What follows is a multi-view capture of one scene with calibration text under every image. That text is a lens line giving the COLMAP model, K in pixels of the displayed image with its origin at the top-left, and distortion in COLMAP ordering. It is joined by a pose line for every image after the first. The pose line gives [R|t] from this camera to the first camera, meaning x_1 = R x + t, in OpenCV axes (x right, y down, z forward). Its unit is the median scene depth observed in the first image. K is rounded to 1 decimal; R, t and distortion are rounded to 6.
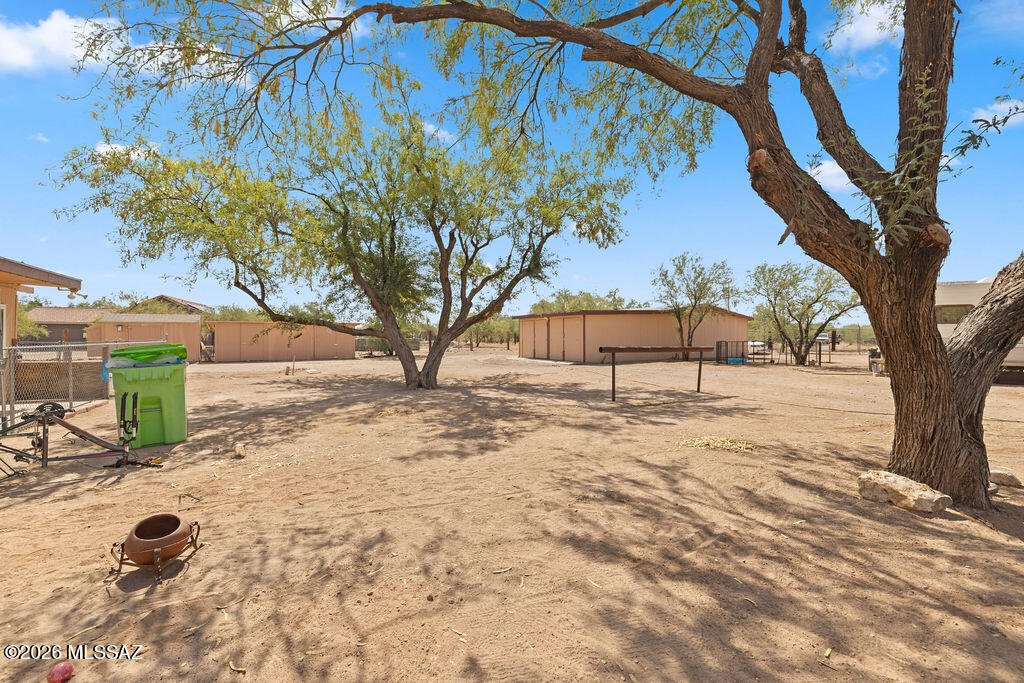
lens RADIAL K [[421.7, 0, 513.5], [0, 421.7, 337.9], [0, 0, 1]] dist [-0.001473, -0.000314]
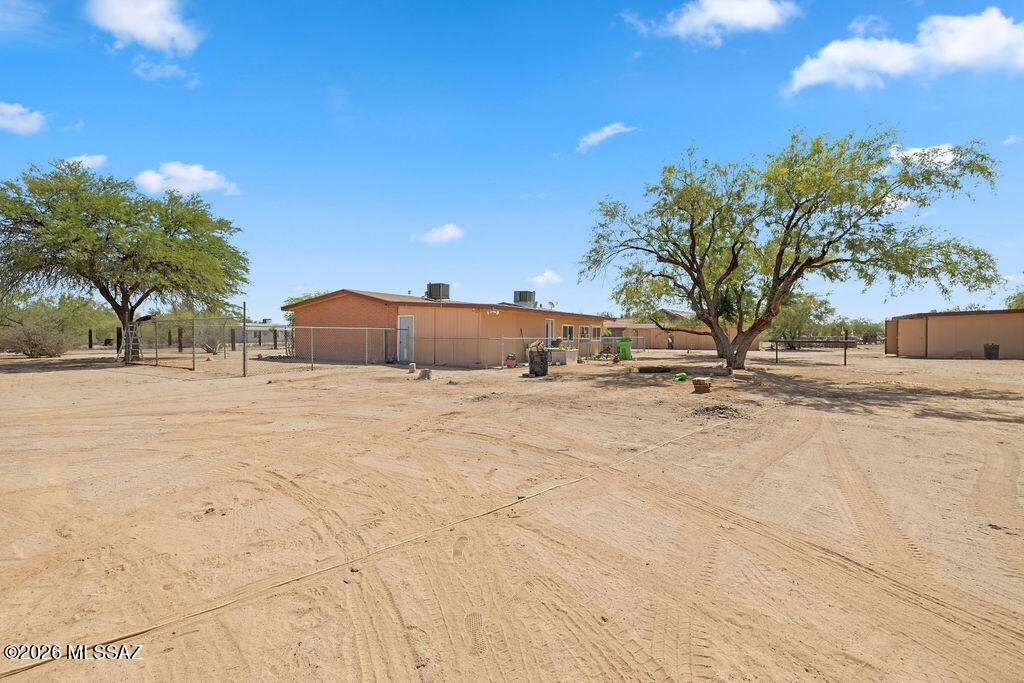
lens RADIAL K [[421.7, 0, 513.5], [0, 421.7, 337.9], [0, 0, 1]] dist [-0.001473, -0.000314]
pose [[0.480891, 0.003720, -0.876773, 0.823895], [0.003558, 0.999974, 0.006194, -0.004041], [0.876773, -0.006098, 0.480865, -0.720615]]
